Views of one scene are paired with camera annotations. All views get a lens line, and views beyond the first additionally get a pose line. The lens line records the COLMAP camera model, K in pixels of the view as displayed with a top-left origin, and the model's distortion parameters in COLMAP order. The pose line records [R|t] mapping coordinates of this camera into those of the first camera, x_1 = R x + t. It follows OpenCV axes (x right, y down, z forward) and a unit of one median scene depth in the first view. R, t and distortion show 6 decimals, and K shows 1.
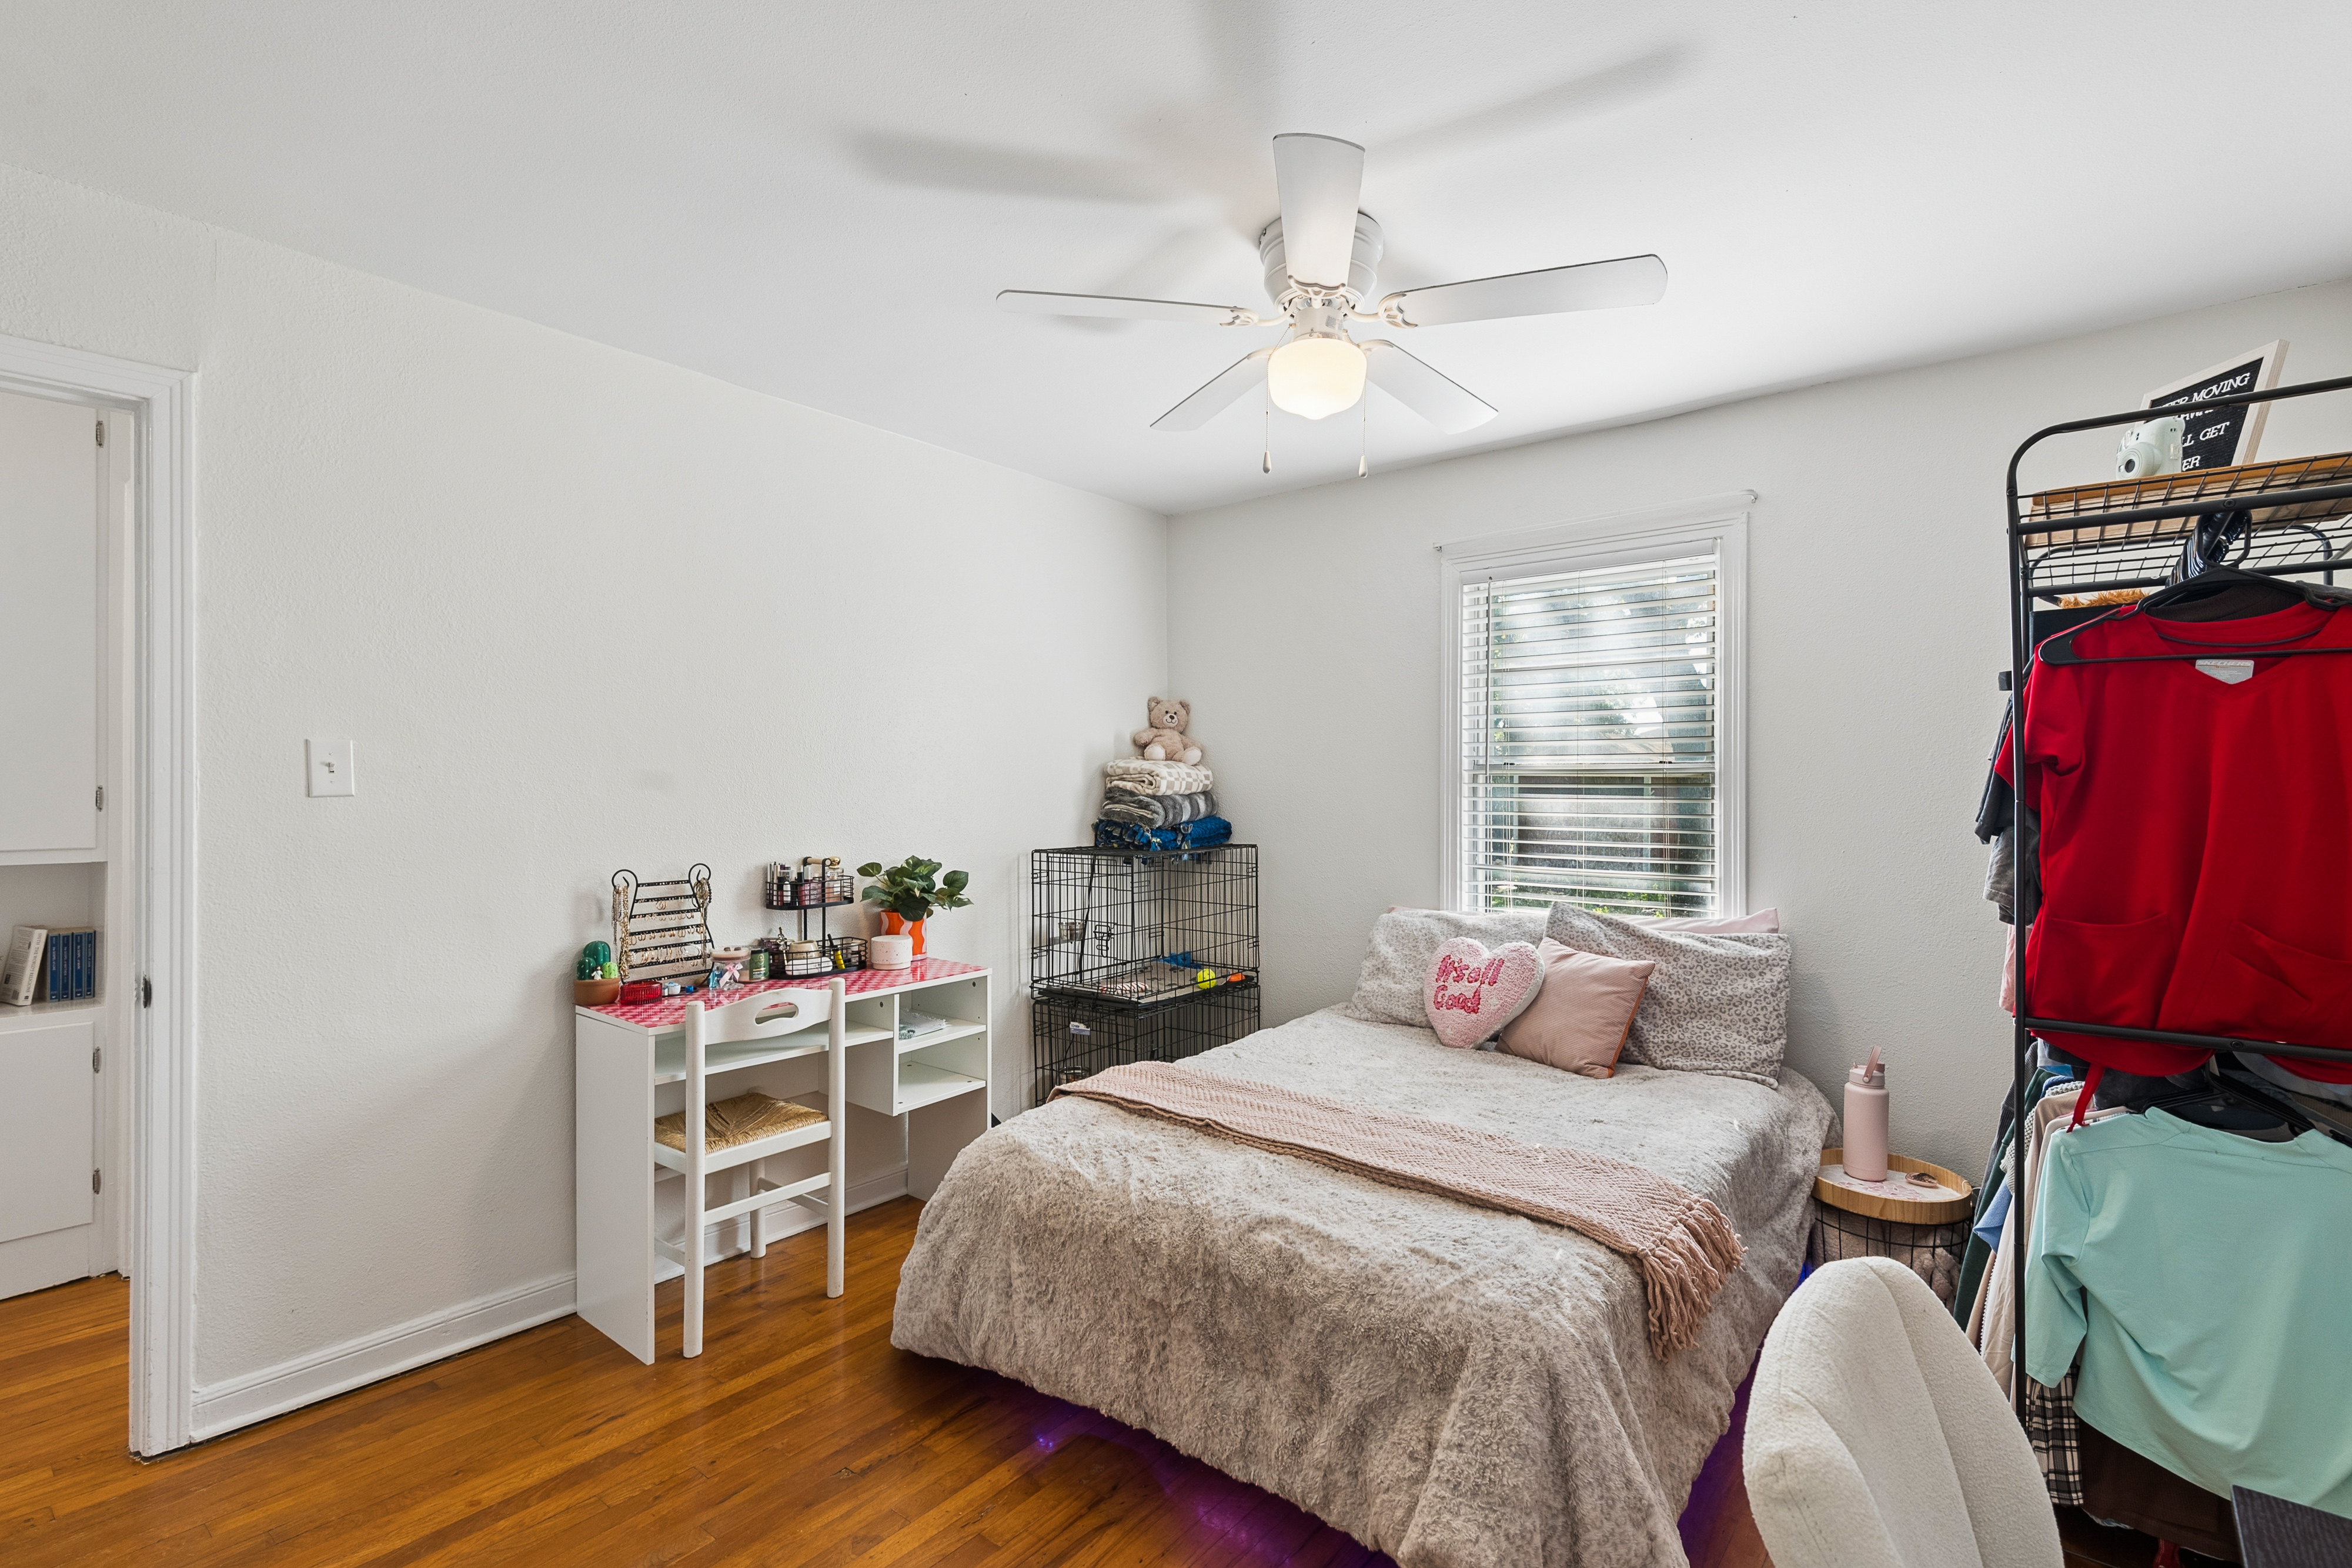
lens RADIAL K [[1083.1, 0, 1188.4], [0, 1083.1, 779.0], [0, 0, 1]] dist [0.037762, -0.024245]
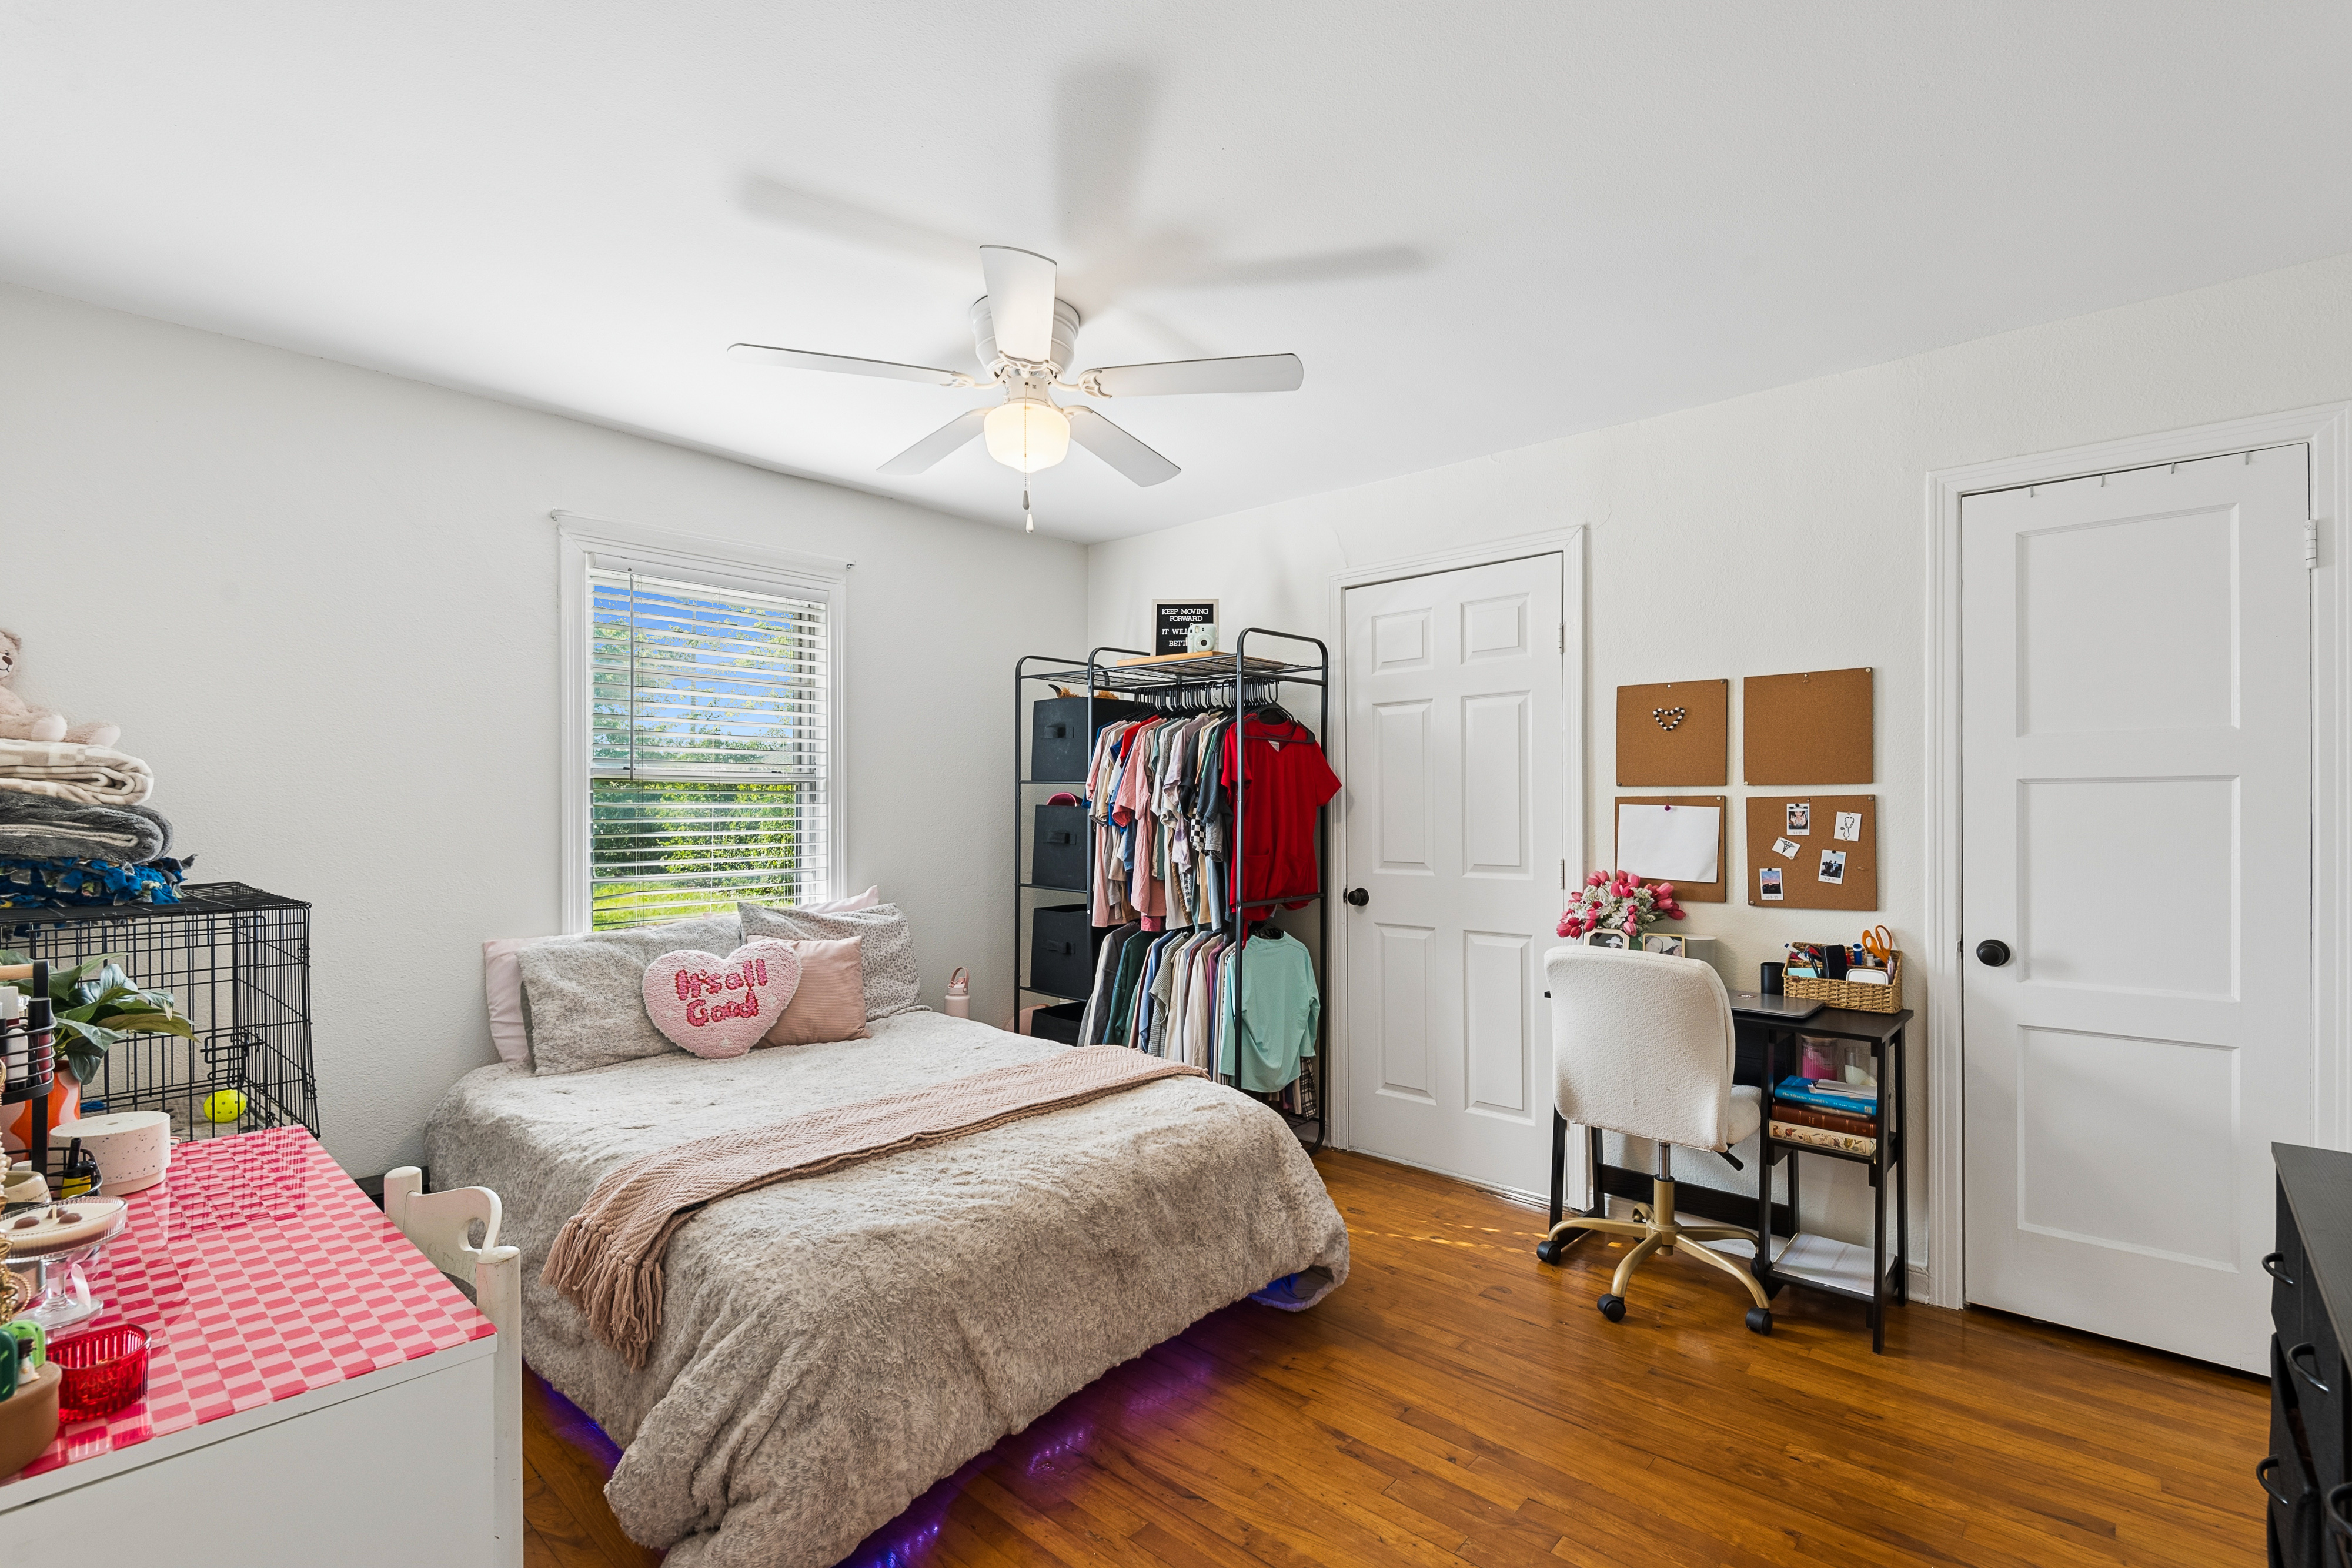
lens RADIAL K [[1060.3, 0, 1167.0], [0, 1060.3, 805.5], [0, 0, 1]] dist [0.031413, -0.022001]
pose [[0.066686, -0.008029, 0.997742, -0.863411], [-0.007473, 0.999936, 0.008546, 0.009286], [-0.997746, -0.008026, 0.066622, 0.676369]]
